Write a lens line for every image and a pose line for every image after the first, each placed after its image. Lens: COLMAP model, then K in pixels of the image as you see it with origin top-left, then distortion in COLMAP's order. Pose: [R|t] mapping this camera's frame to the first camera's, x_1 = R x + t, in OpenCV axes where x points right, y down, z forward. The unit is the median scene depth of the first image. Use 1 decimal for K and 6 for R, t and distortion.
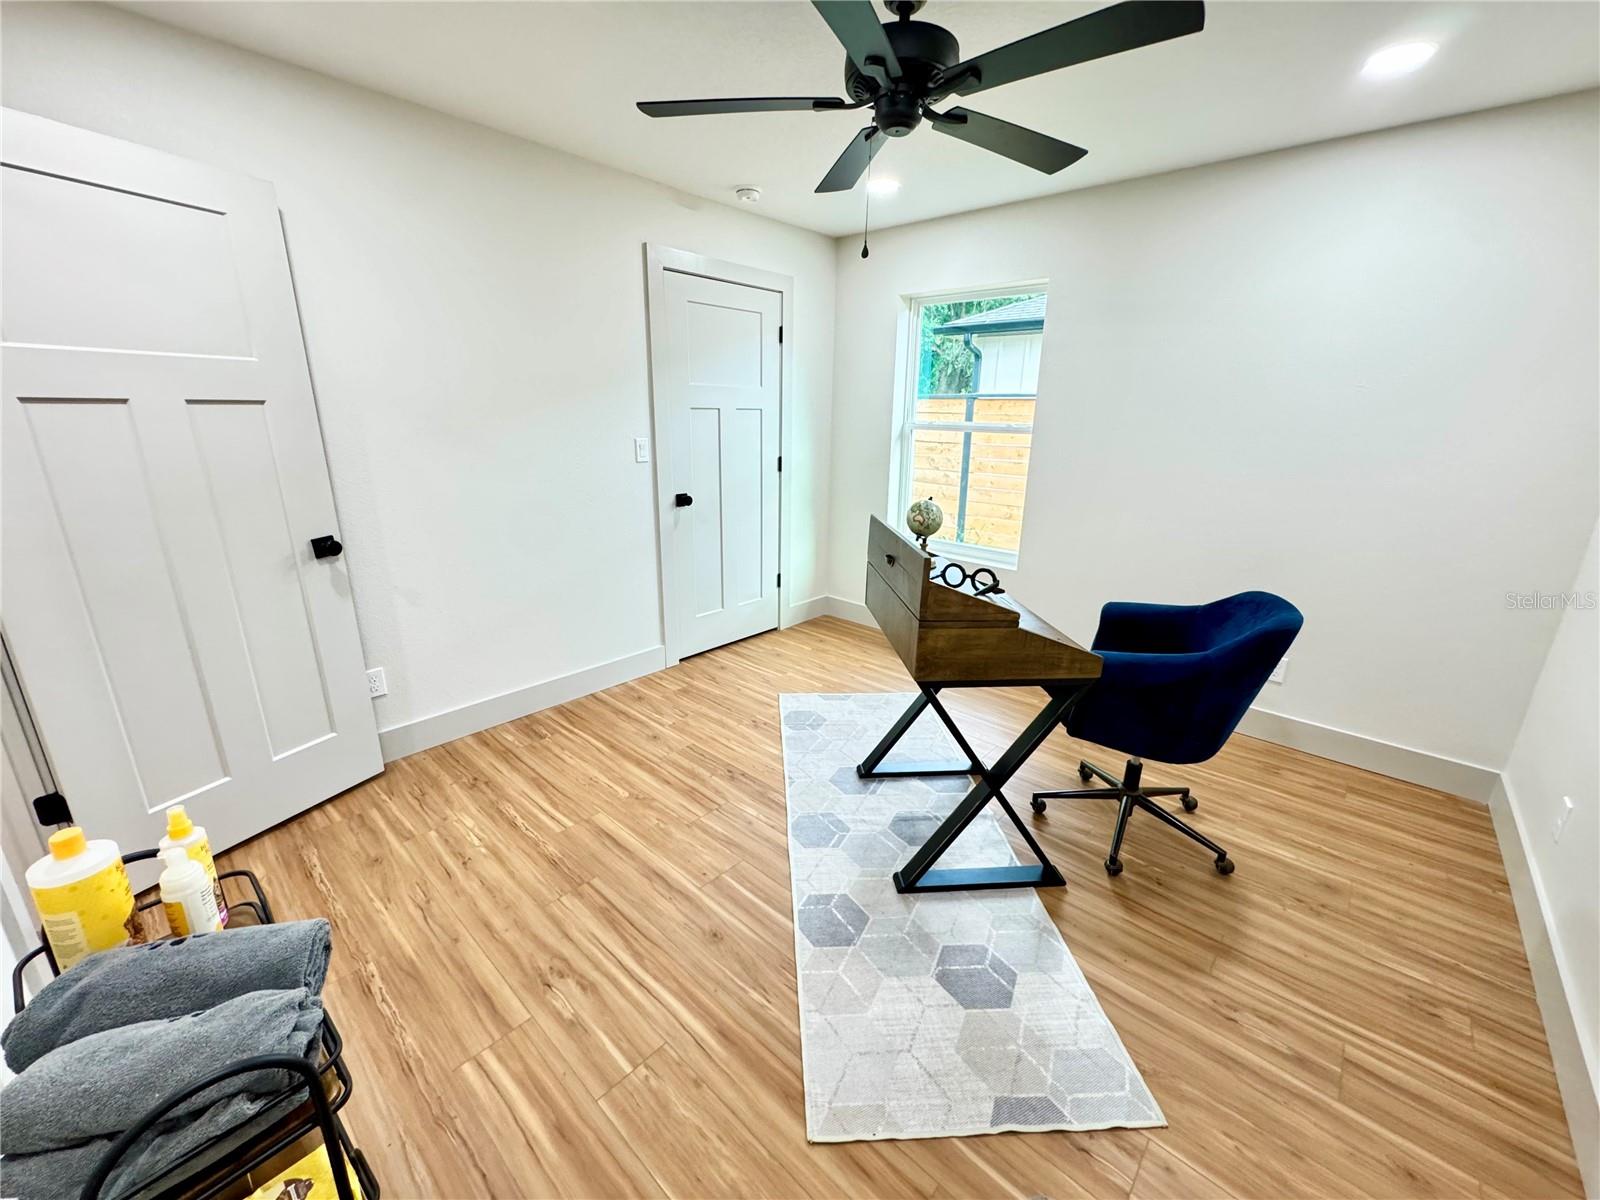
lens RADIAL K [[640.5, 0, 799.6], [0, 640.5, 596.8], [0, 0, 1]] dist [-0.002225, -0.000271]
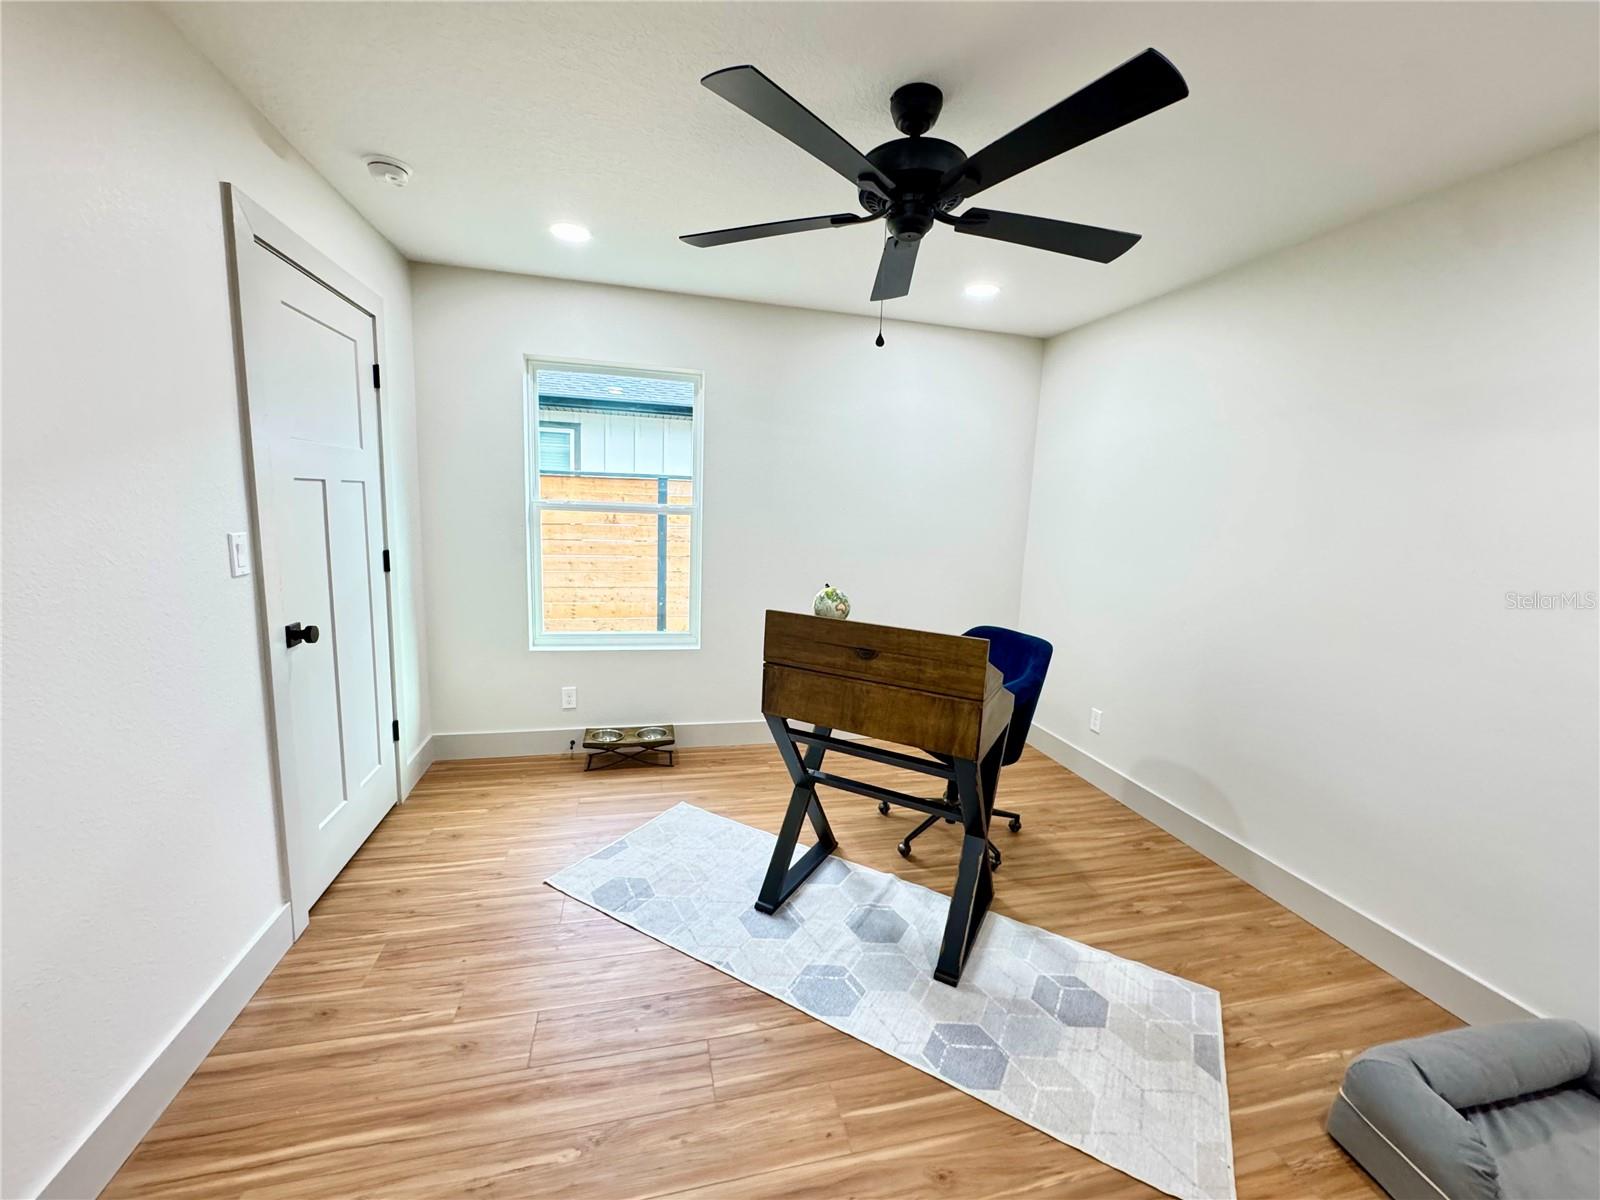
lens RADIAL K [[640.5, 0, 799.6], [0, 640.5, 596.8], [0, 0, 1]] dist [-0.002225, -0.000271]
pose [[0.555236, -0.116856, 0.823442, -0.615238], [0.203720, 0.979028, 0.001569, -0.144499], [-0.806356, 0.166881, 0.567398, 0.472478]]
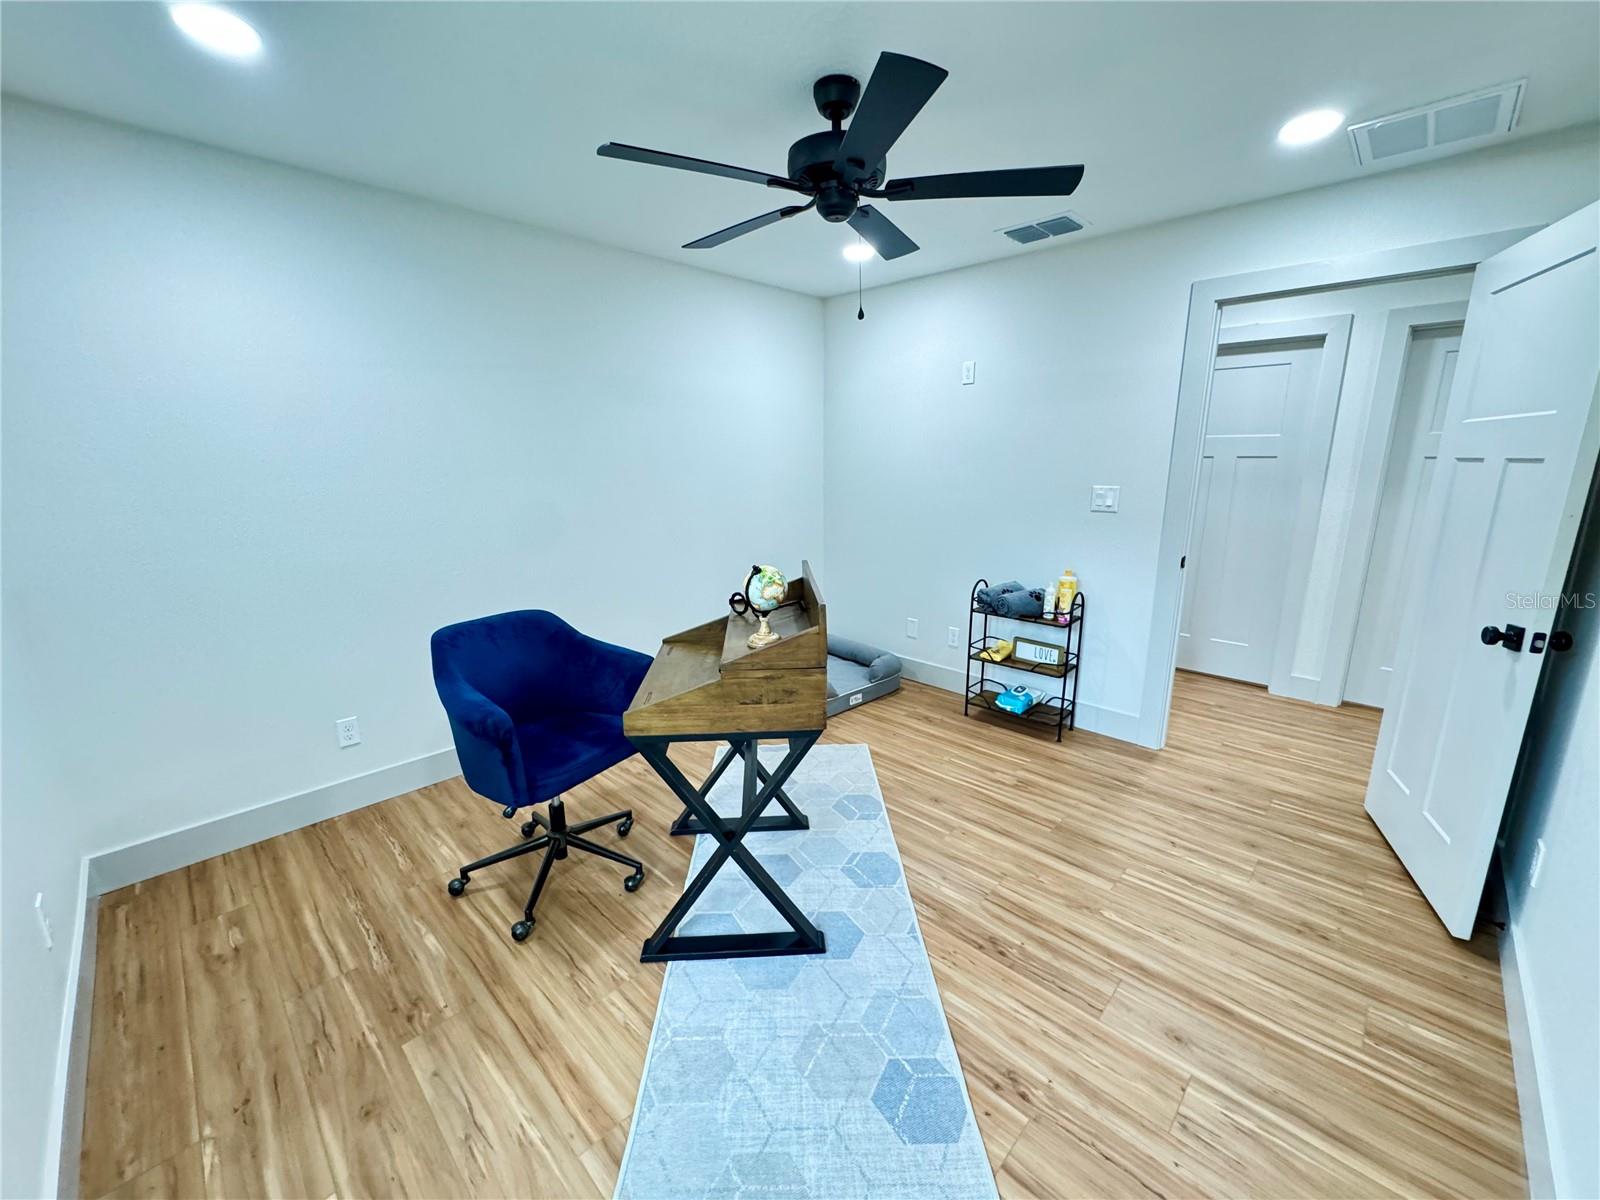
lens RADIAL K [[640.5, 0, 799.6], [0, 640.5, 596.8], [0, 0, 1]] dist [-0.002225, -0.000271]
pose [[-0.999370, -0.020427, 0.029010, 0.124004], [-0.003815, 0.874769, 0.484526, -0.496629], [-0.035274, 0.484110, -0.874296, 1.676944]]
